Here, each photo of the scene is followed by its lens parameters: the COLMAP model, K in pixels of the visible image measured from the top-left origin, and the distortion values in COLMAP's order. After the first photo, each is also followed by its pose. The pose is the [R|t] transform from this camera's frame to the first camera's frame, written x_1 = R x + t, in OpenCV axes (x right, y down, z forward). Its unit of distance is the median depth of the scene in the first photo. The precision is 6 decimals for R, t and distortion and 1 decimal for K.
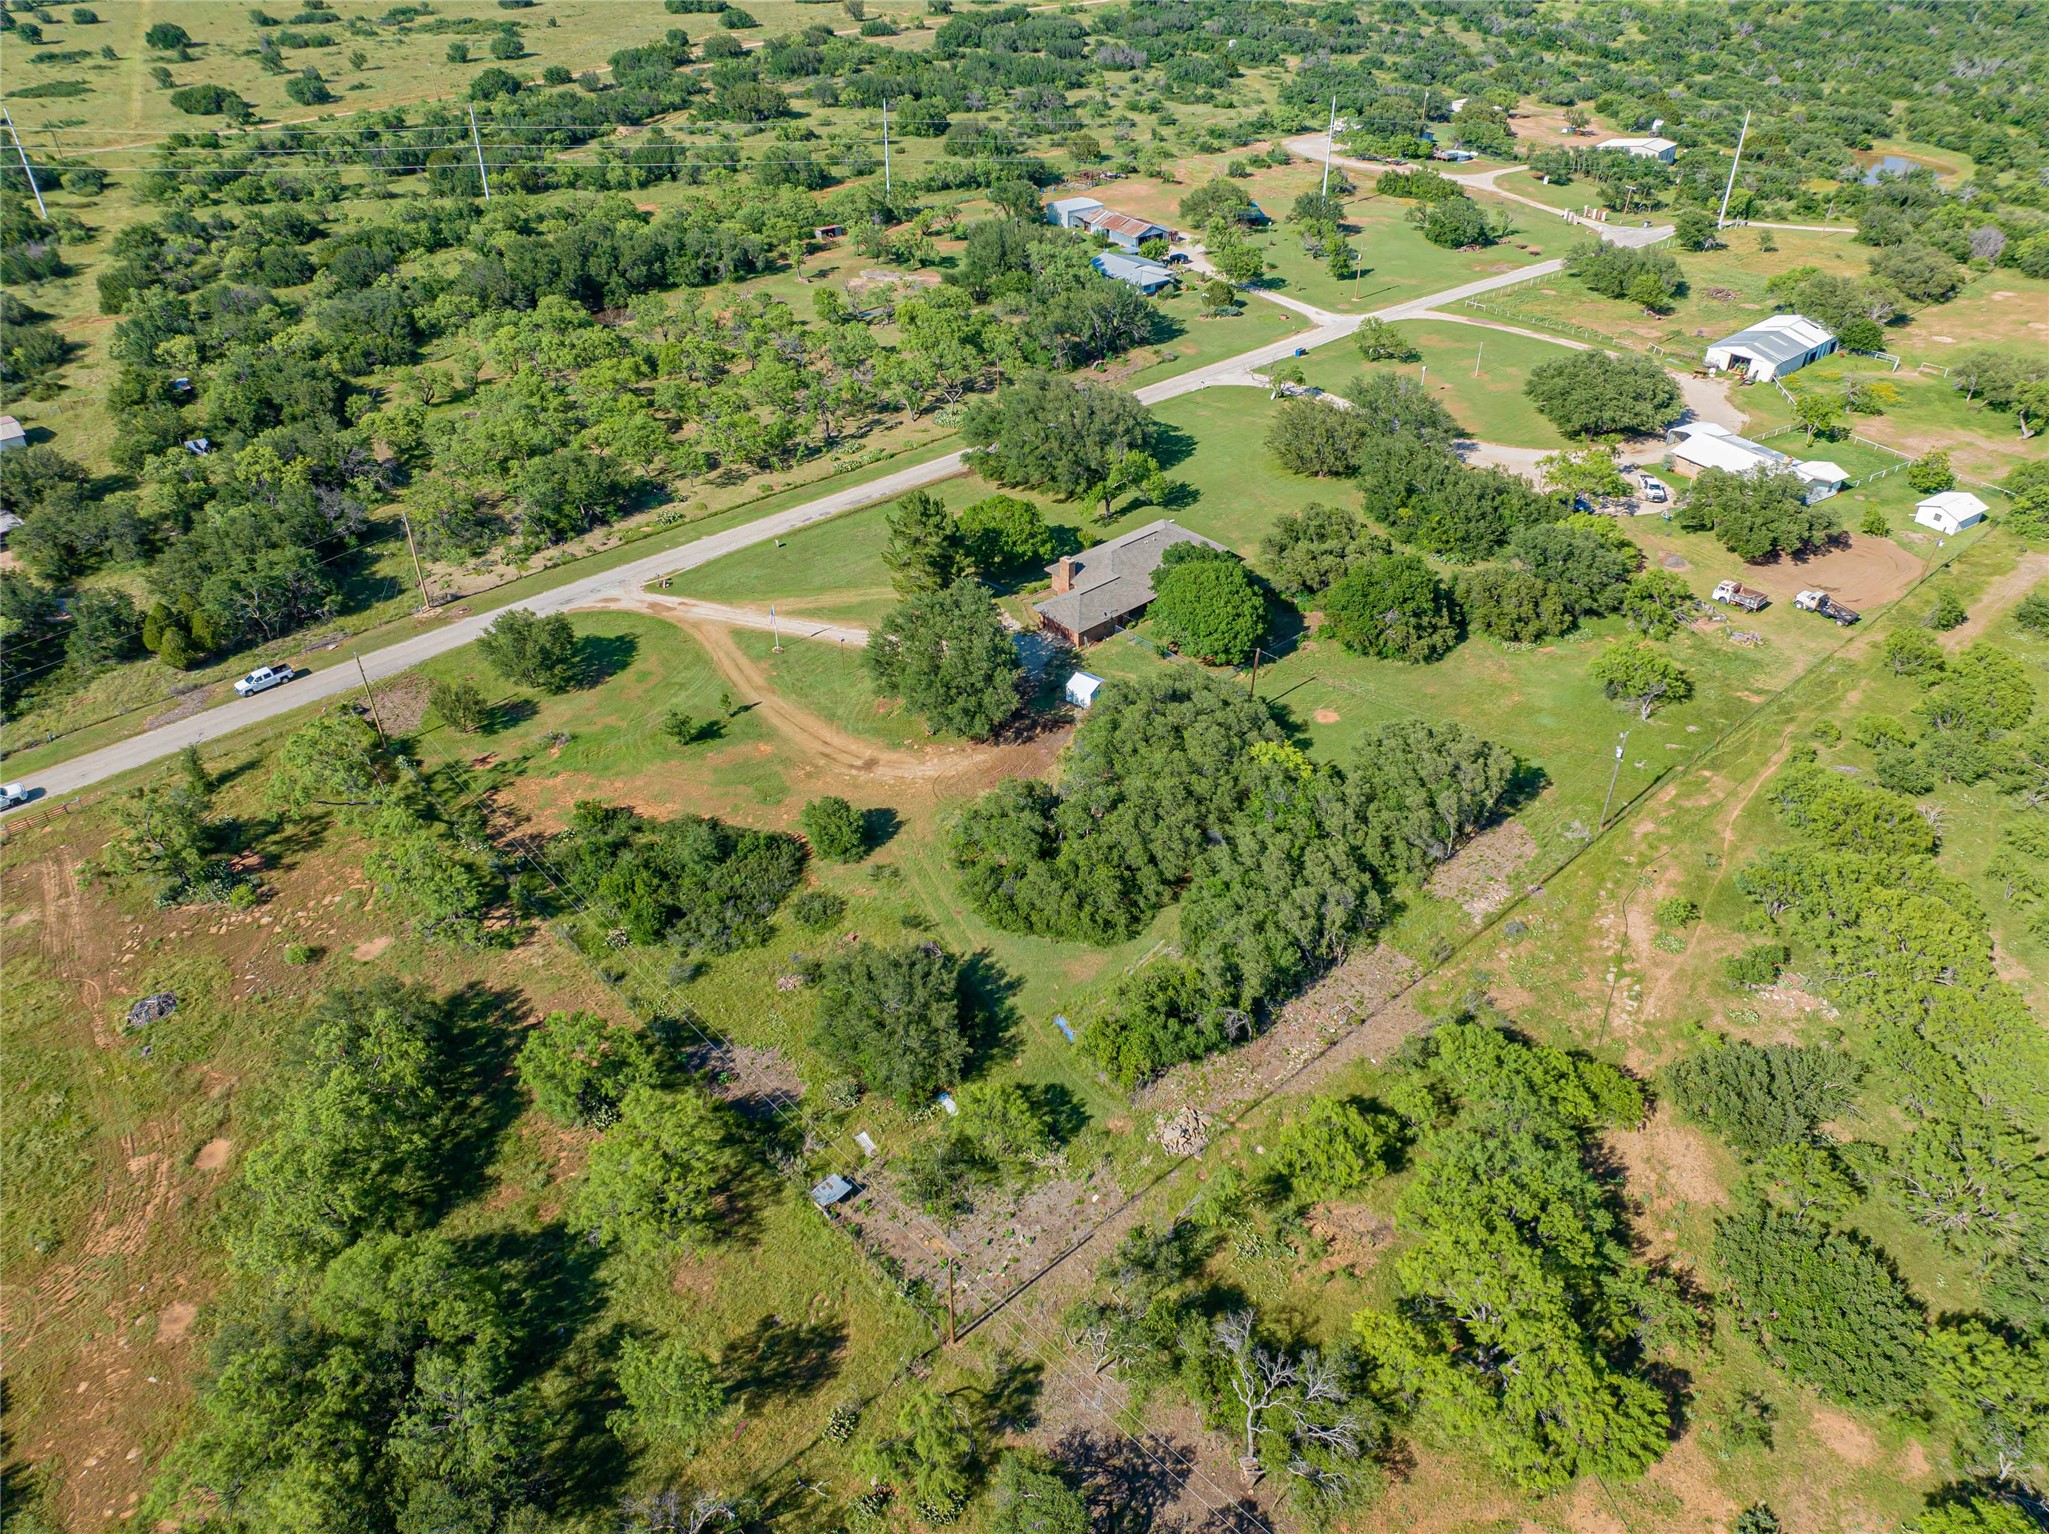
lens RADIAL K [[1442.3, 0, 1024.5], [0, 1442.3, 767.0], [0, 0, 1]] dist [-0.035473, -0.001216]
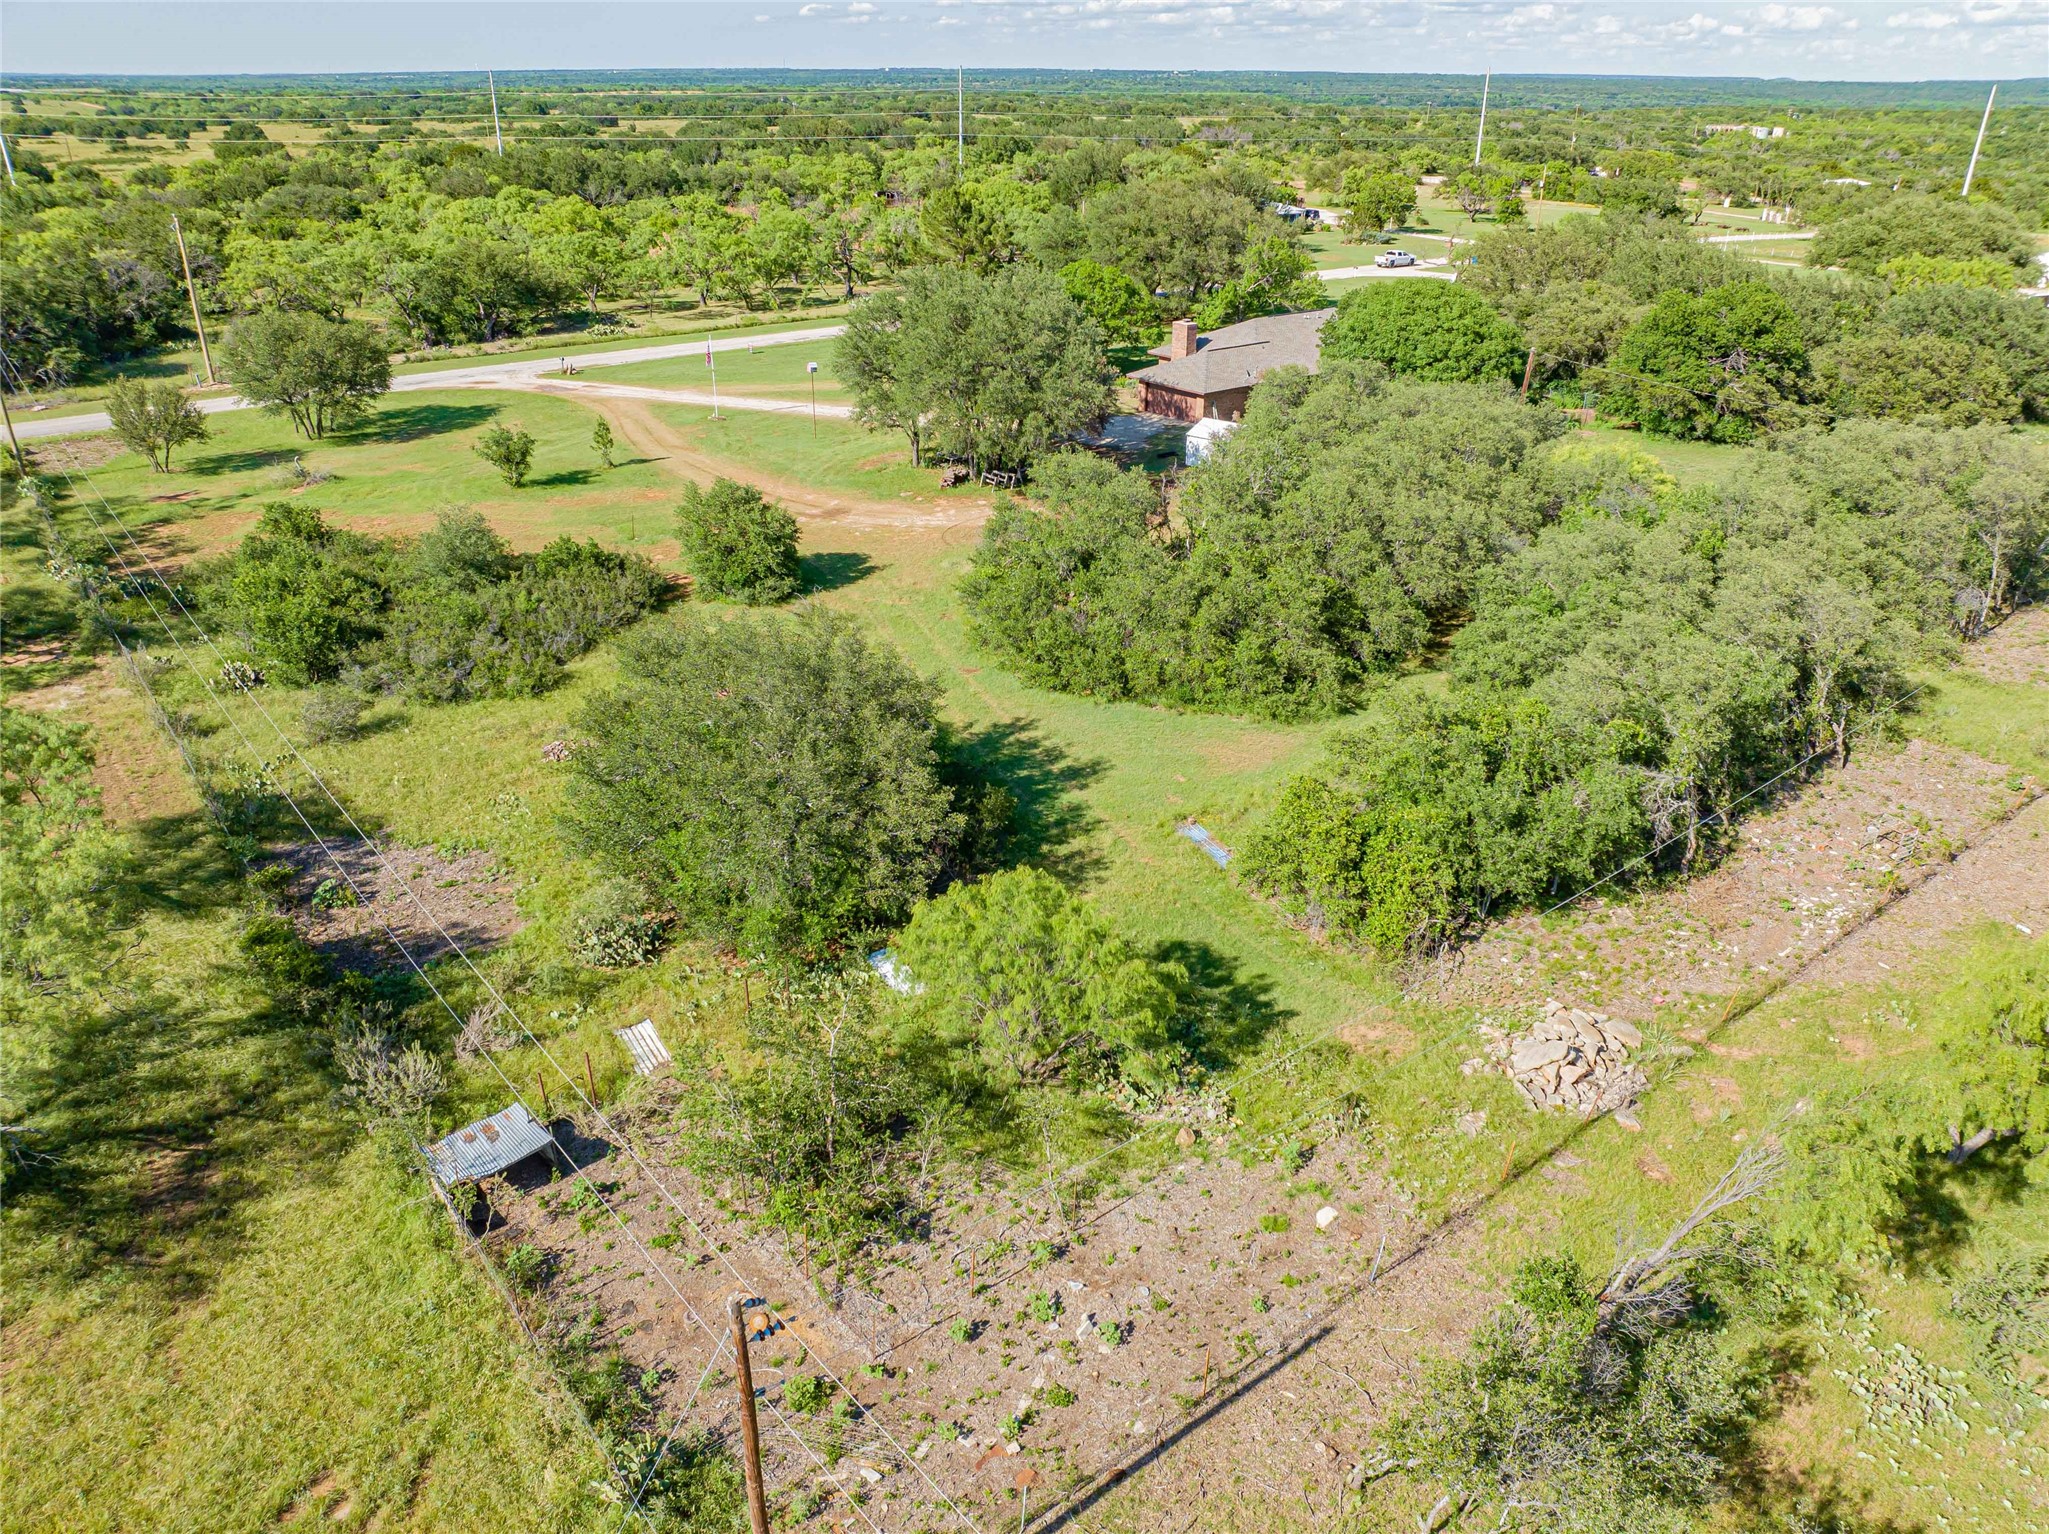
lens RADIAL K [[1442.3, 0, 1024.5], [0, 1442.3, 767.0], [0, 0, 1]] dist [-0.035473, -0.001216]
pose [[0.998146, 0.033103, -0.051076, -0.002604], [-0.040565, 0.987428, -0.152775, 0.214334], [0.045376, 0.154563, 0.986940, 0.570462]]
